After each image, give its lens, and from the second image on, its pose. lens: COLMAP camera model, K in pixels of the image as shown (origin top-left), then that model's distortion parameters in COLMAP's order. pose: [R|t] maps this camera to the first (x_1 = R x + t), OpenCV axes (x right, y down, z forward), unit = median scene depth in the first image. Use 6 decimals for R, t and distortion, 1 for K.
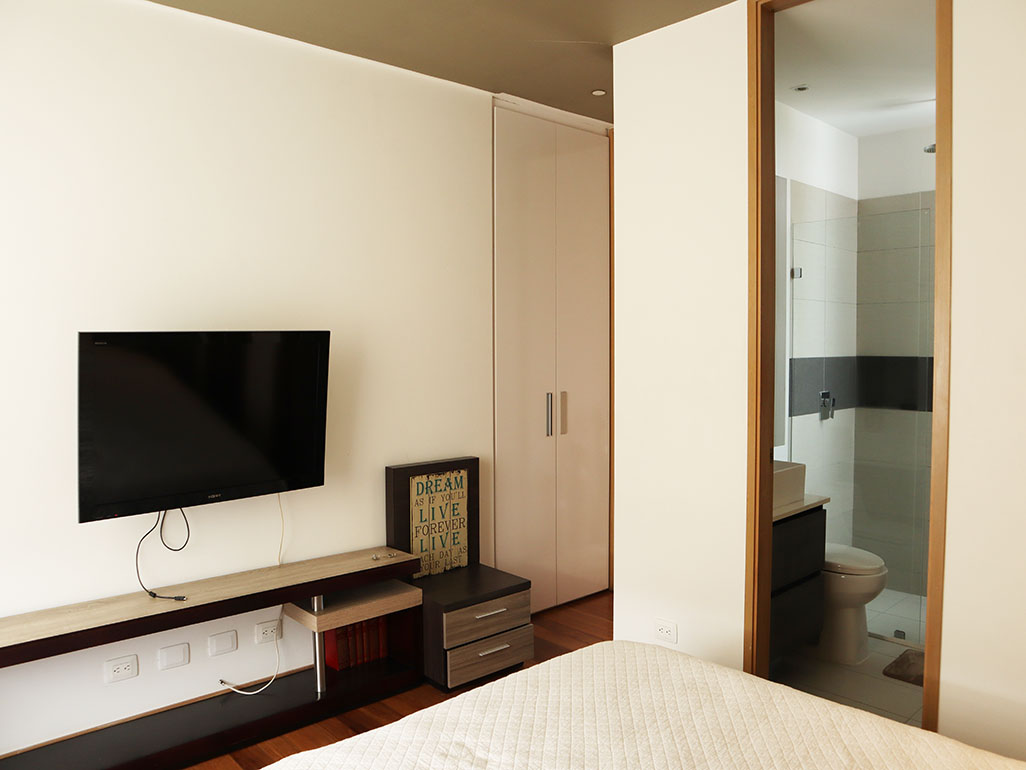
lens RADIAL K [[746.9, 0, 516.1], [0, 746.9, 384.0], [0, 0, 1]] dist [-0.081444, 0.008942]
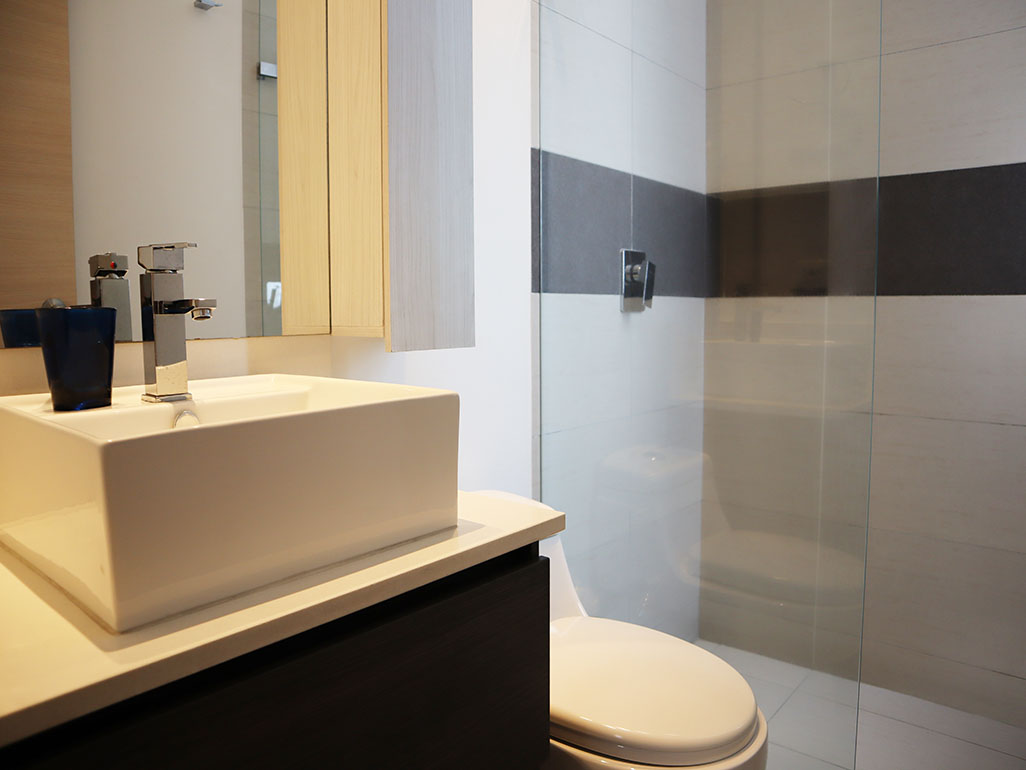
lens RADIAL K [[746.9, 0, 509.7], [0, 746.9, 383.5], [0, 0, 1]] dist [-0.081444, 0.008942]
pose [[0.991199, -0.014386, 0.131596, 0.282685], [0.007916, 0.998740, 0.049554, 0.069070], [-0.132143, -0.048077, 0.990064, 0.554019]]
